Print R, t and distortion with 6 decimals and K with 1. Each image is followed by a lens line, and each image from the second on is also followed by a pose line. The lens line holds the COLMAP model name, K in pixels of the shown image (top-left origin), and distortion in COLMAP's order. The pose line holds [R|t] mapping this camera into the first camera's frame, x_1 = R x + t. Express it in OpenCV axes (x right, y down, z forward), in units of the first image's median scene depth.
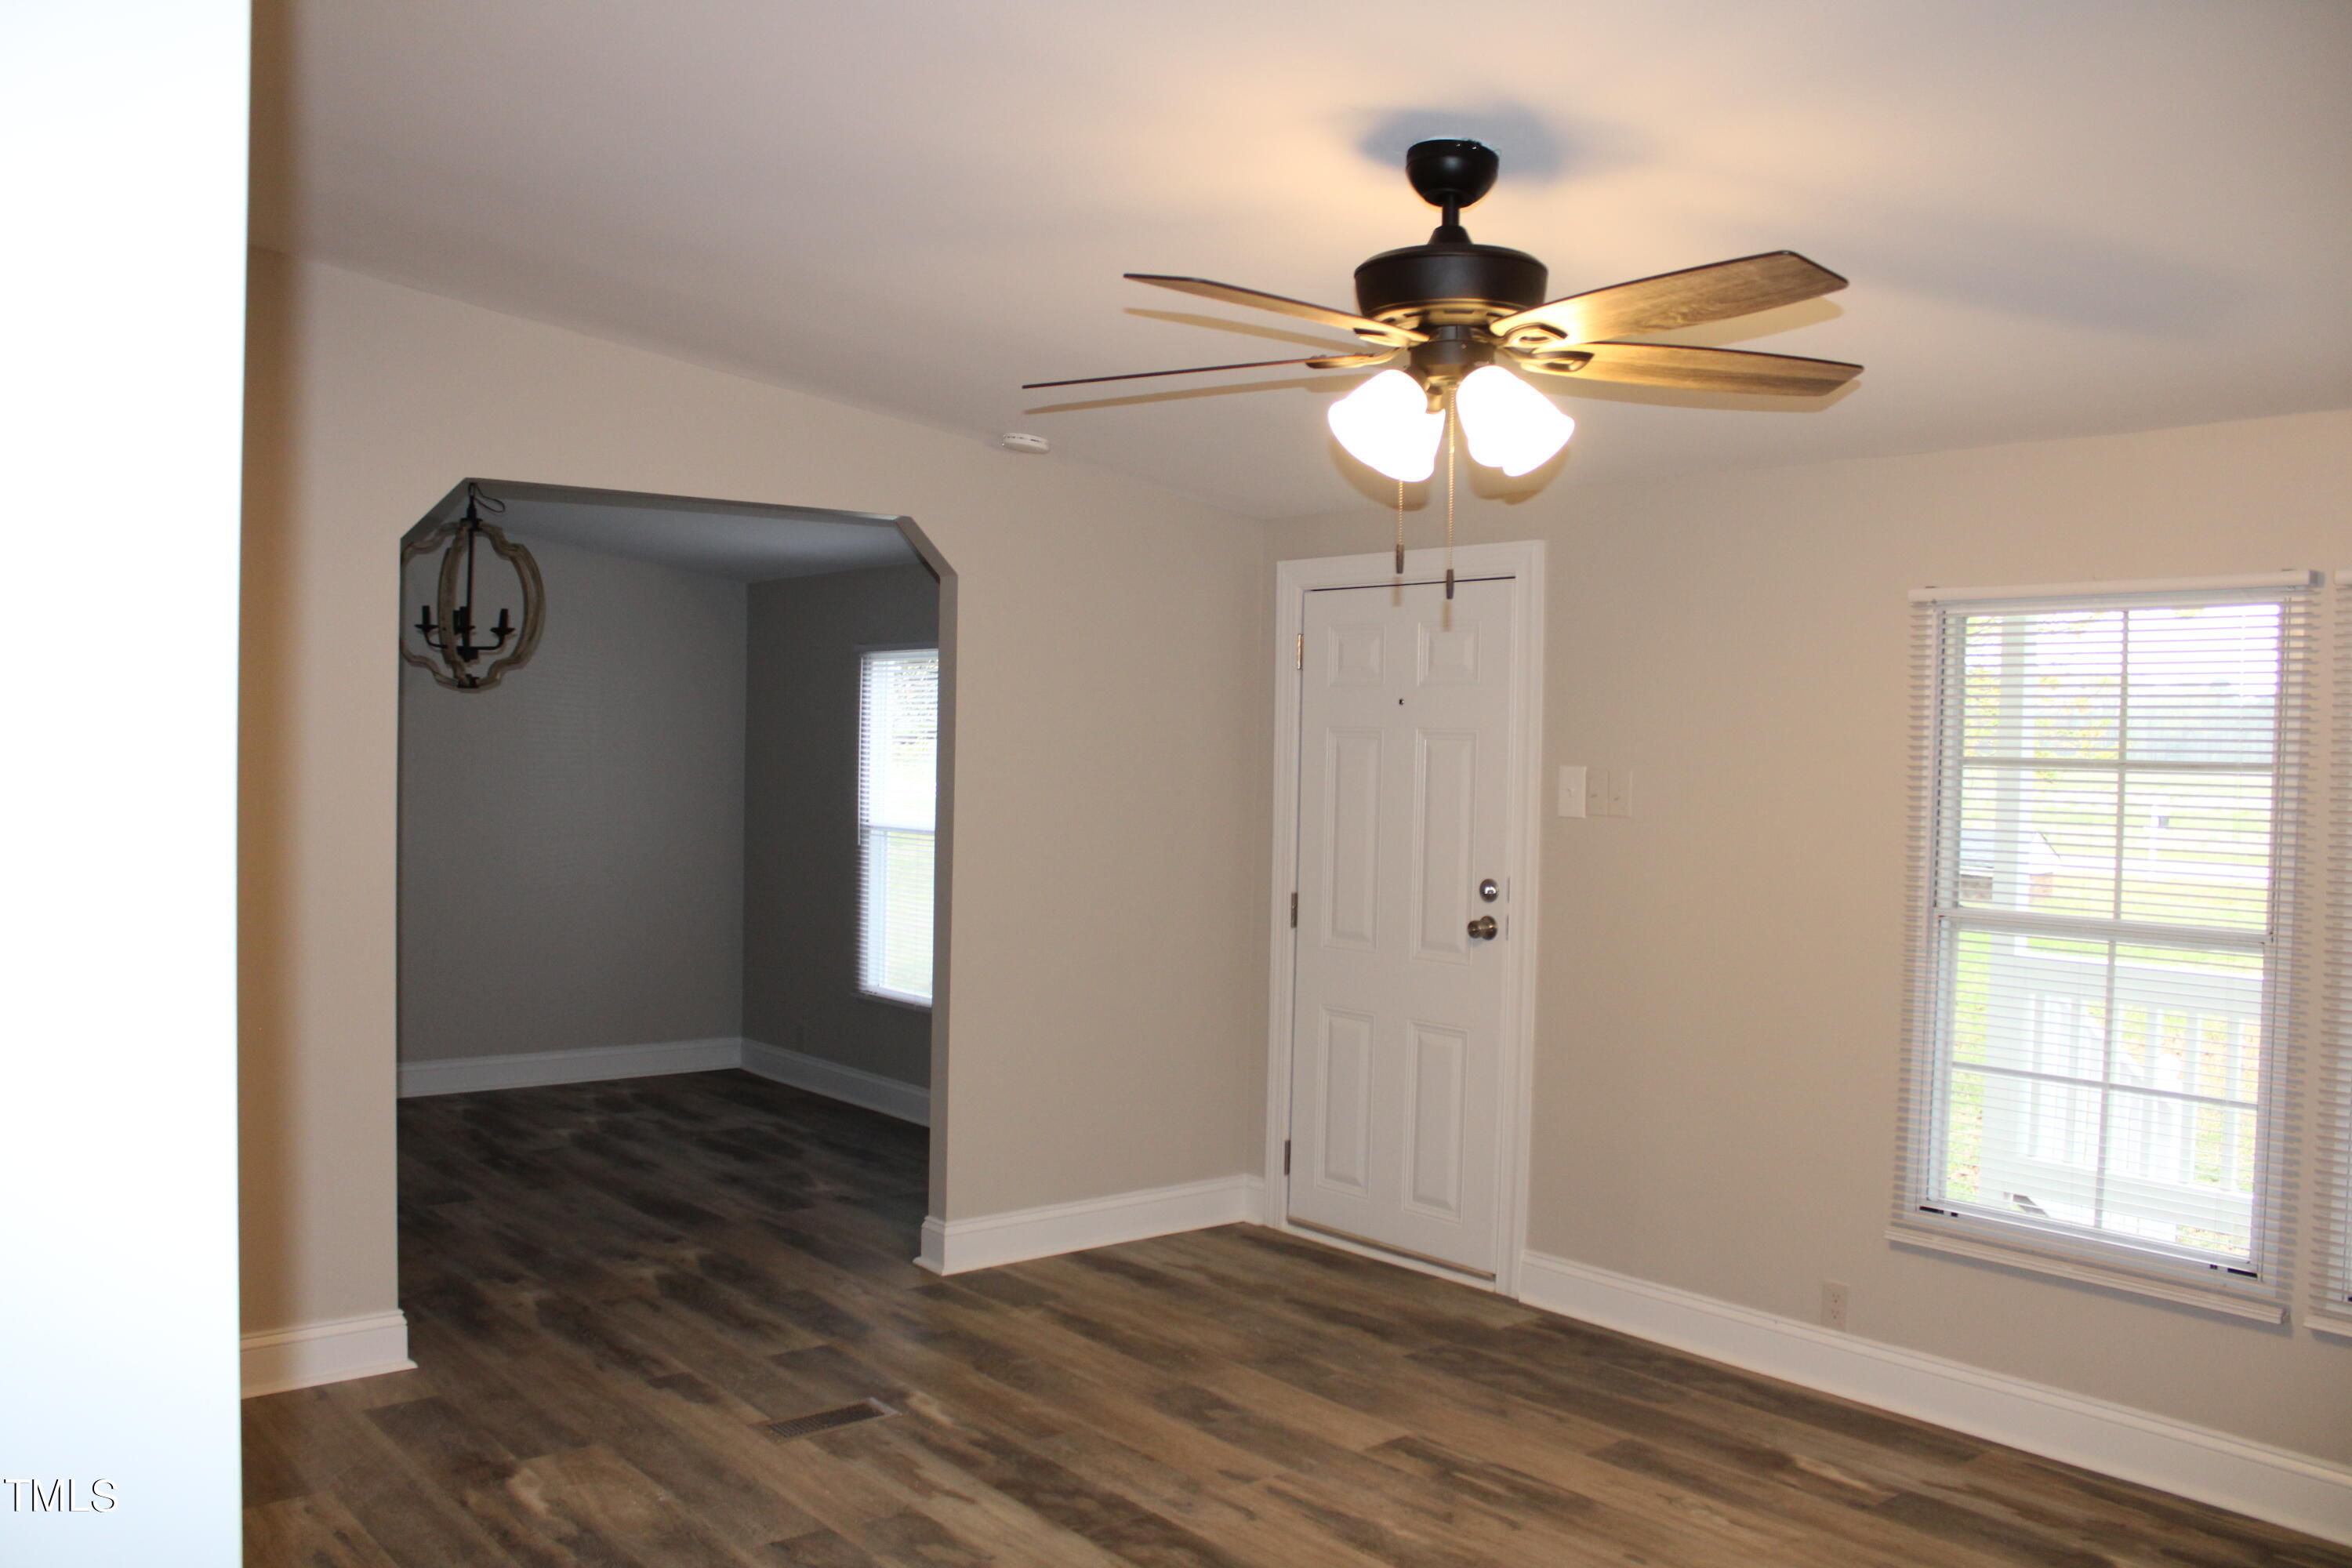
lens RADIAL K [[1927.6, 0, 1183.9], [0, 1927.6, 796.5], [0, 0, 1]] dist [-0.162470, 0.130729]
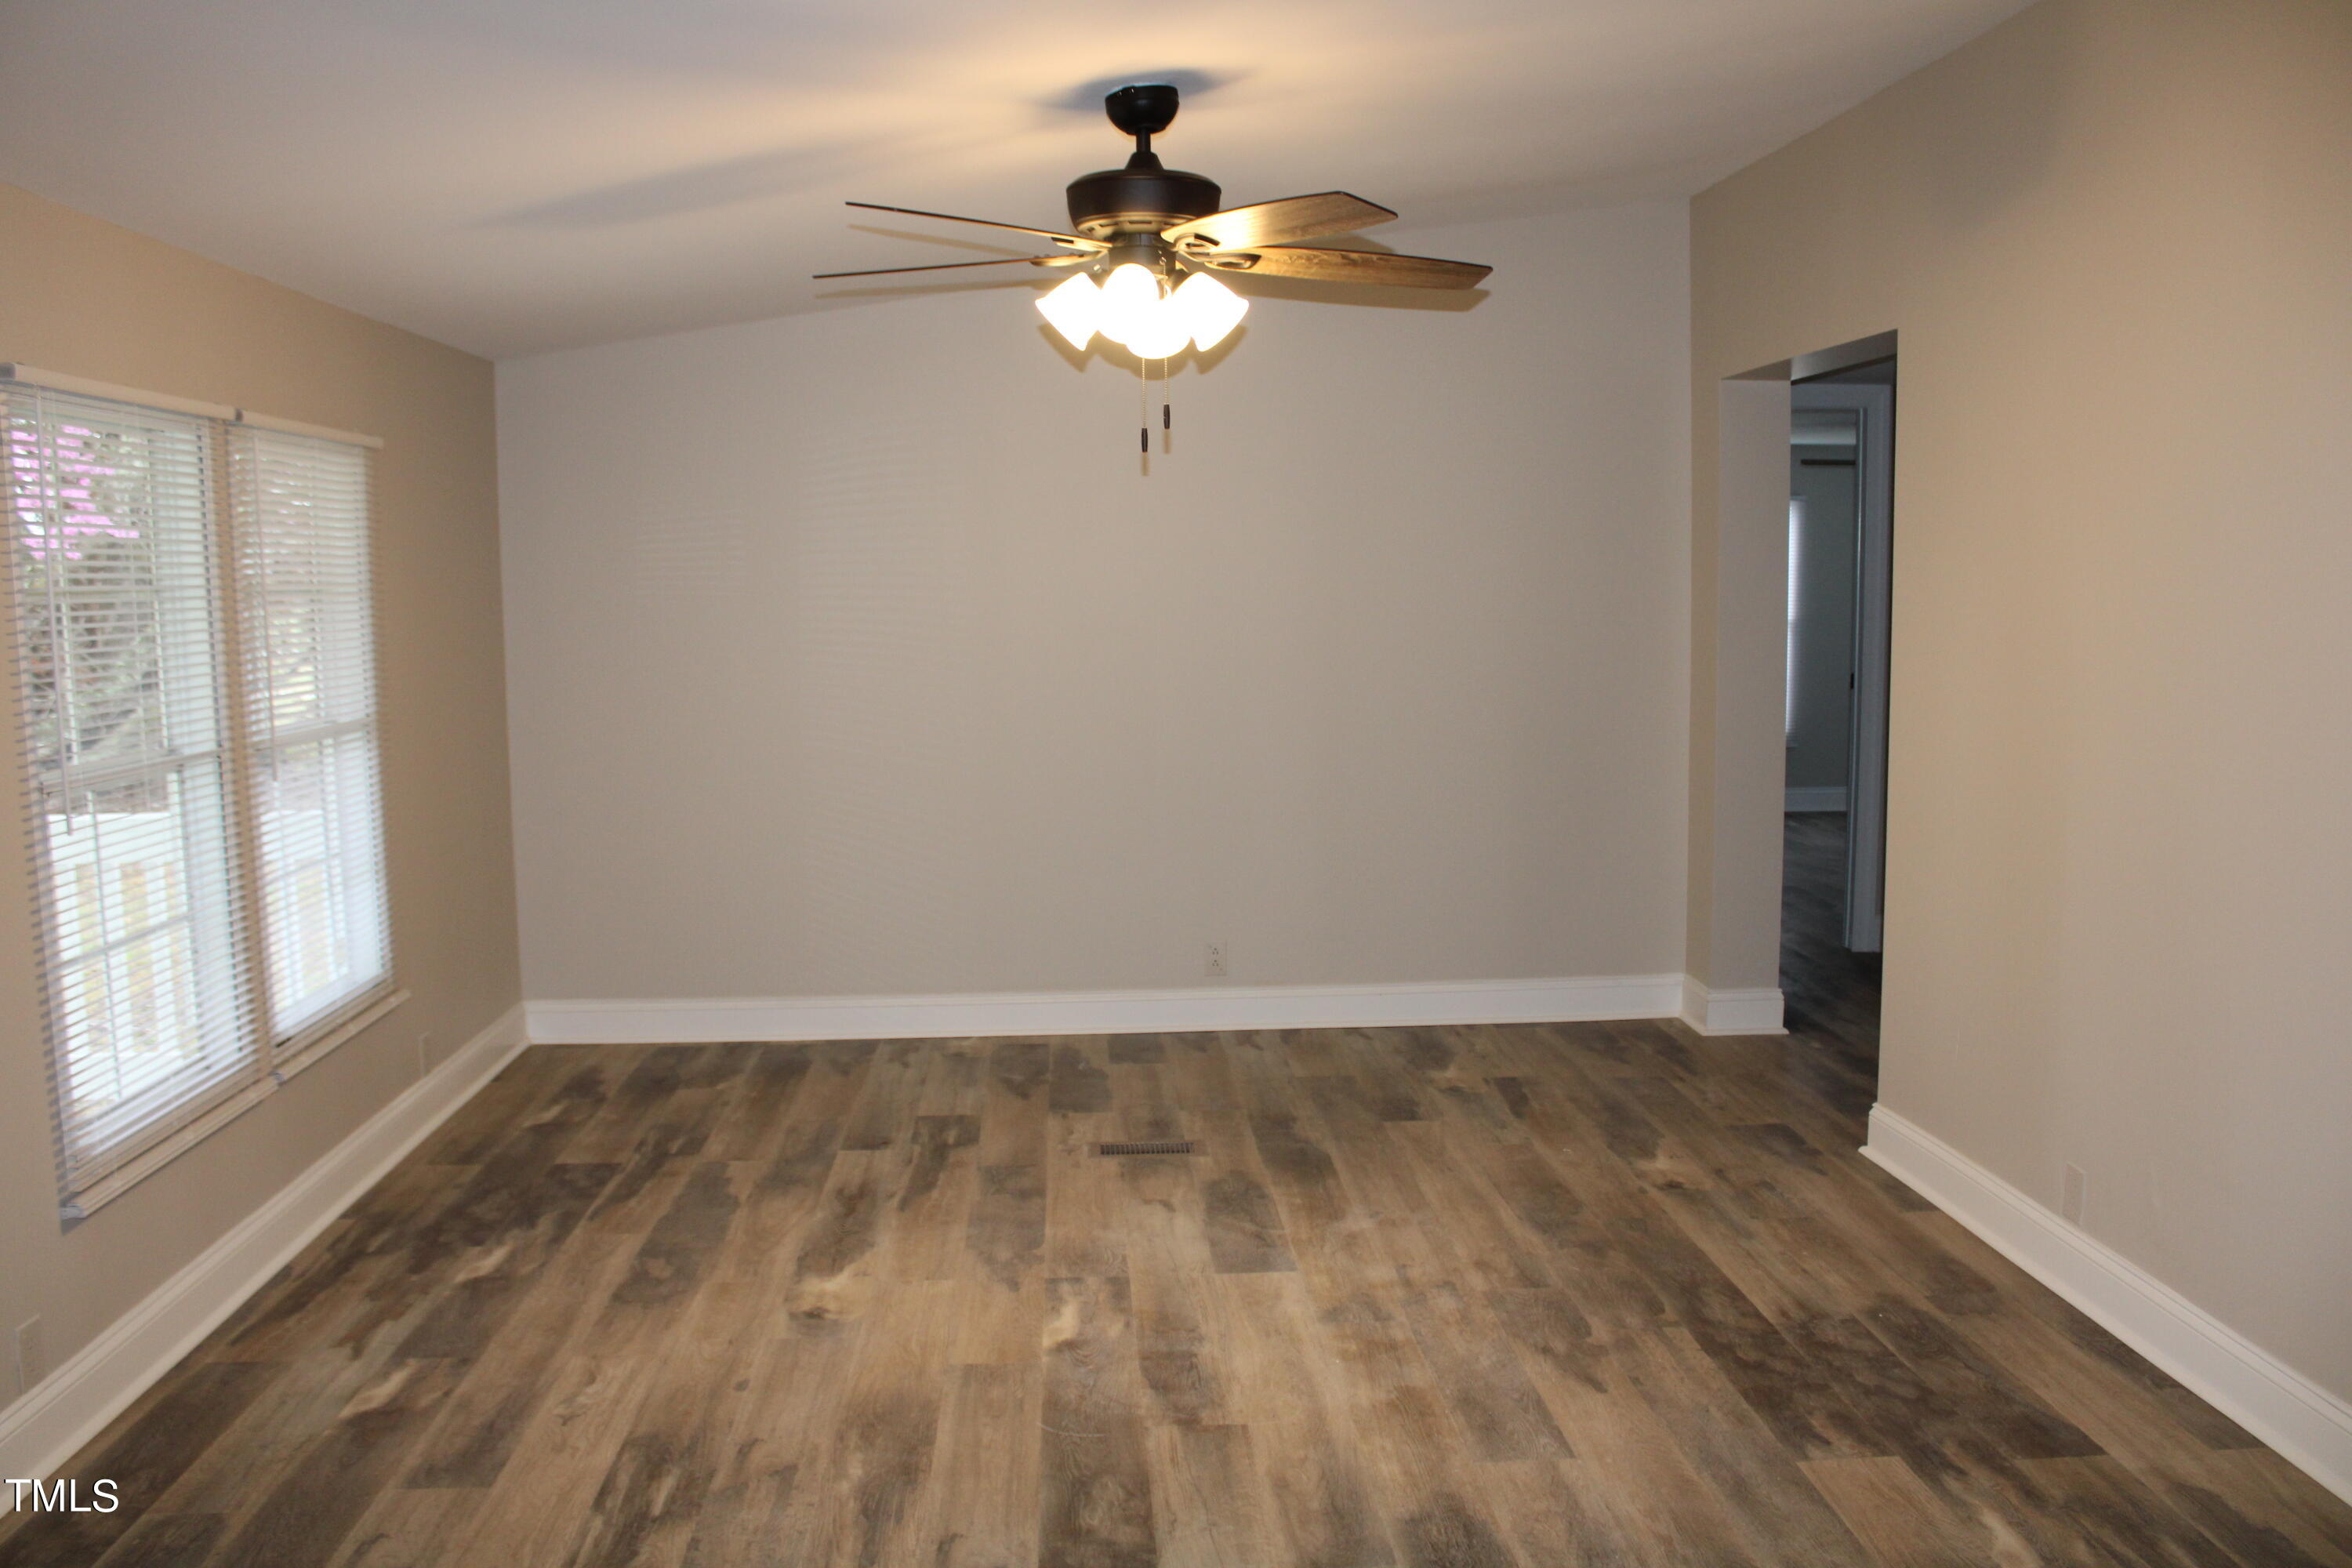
lens RADIAL K [[1927.6, 0, 1183.9], [0, 1927.6, 796.5], [0, 0, 1]] dist [-0.162470, 0.130729]
pose [[-0.803906, -0.090705, 0.587800, -0.444727], [0.000117, 0.988278, 0.152664, -0.054377], [-0.594757, 0.122796, -0.794472, 1.386820]]
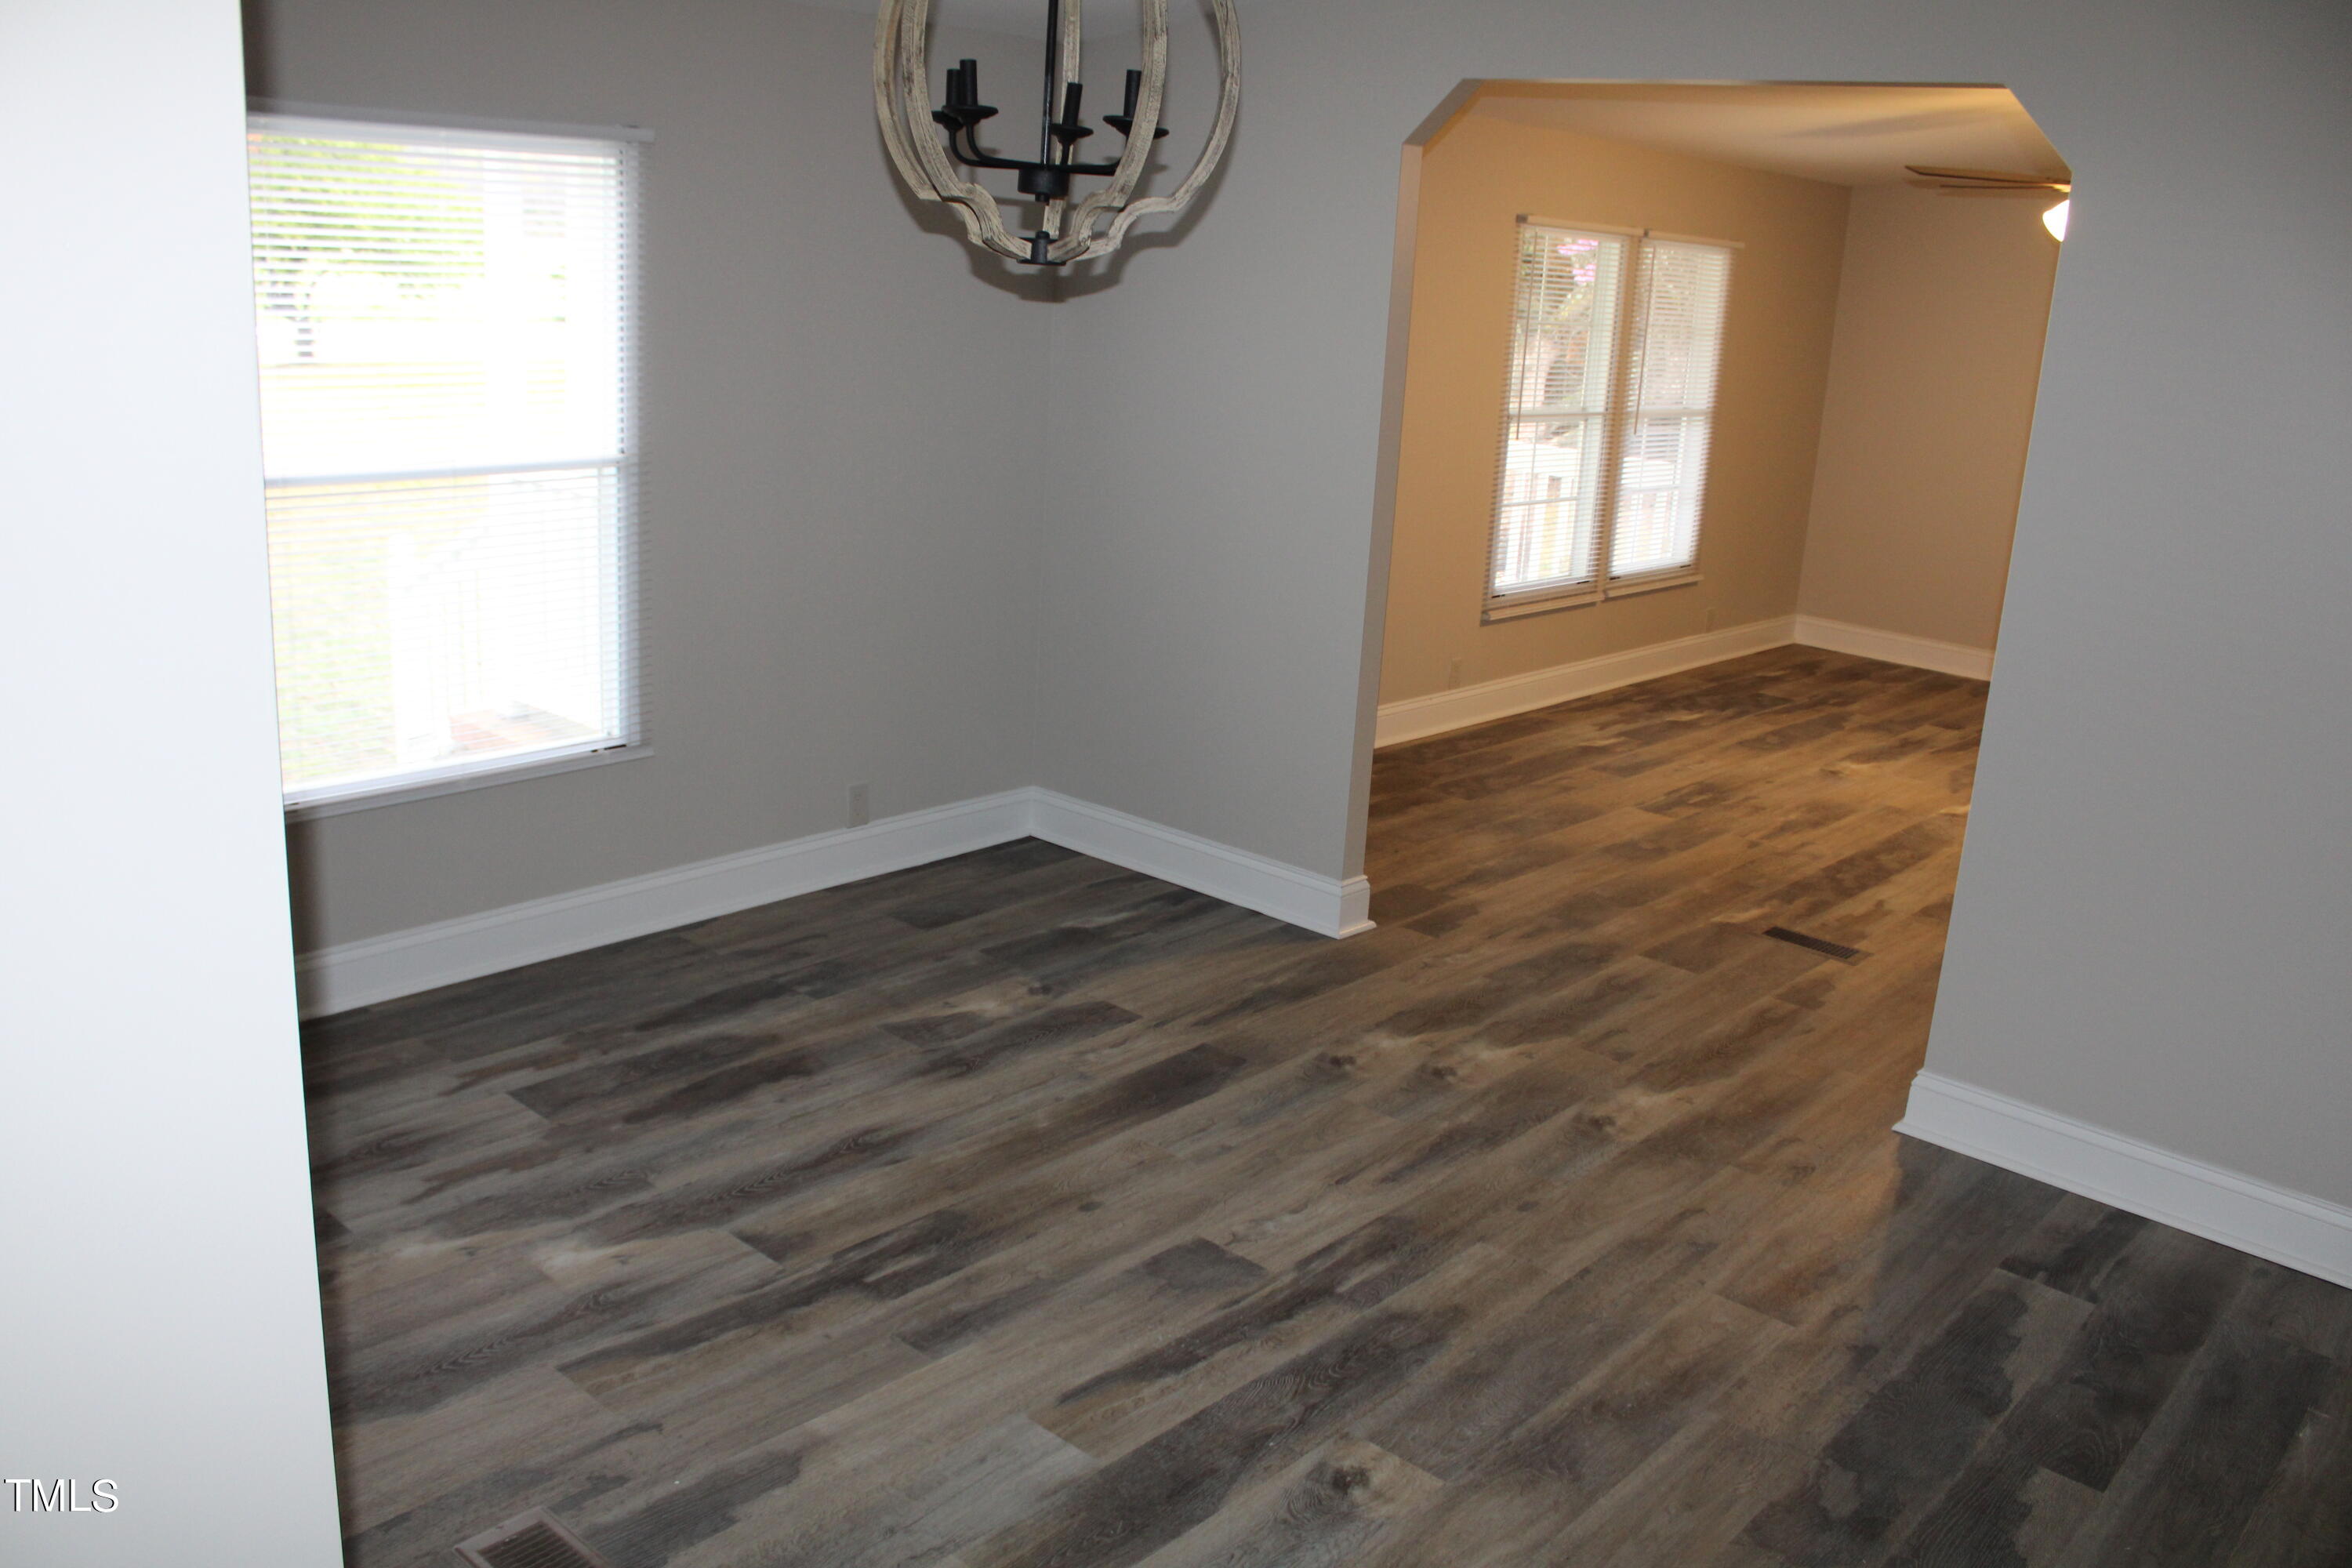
lens RADIAL K [[1927.6, 0, 1183.9], [0, 1927.6, 796.5], [0, 0, 1]] dist [-0.162470, 0.130729]
pose [[-0.141271, -0.307669, 0.940947, -1.277242], [-0.041540, 0.951485, 0.304878, -0.122933], [-0.989099, 0.003984, -0.147198, 1.596302]]
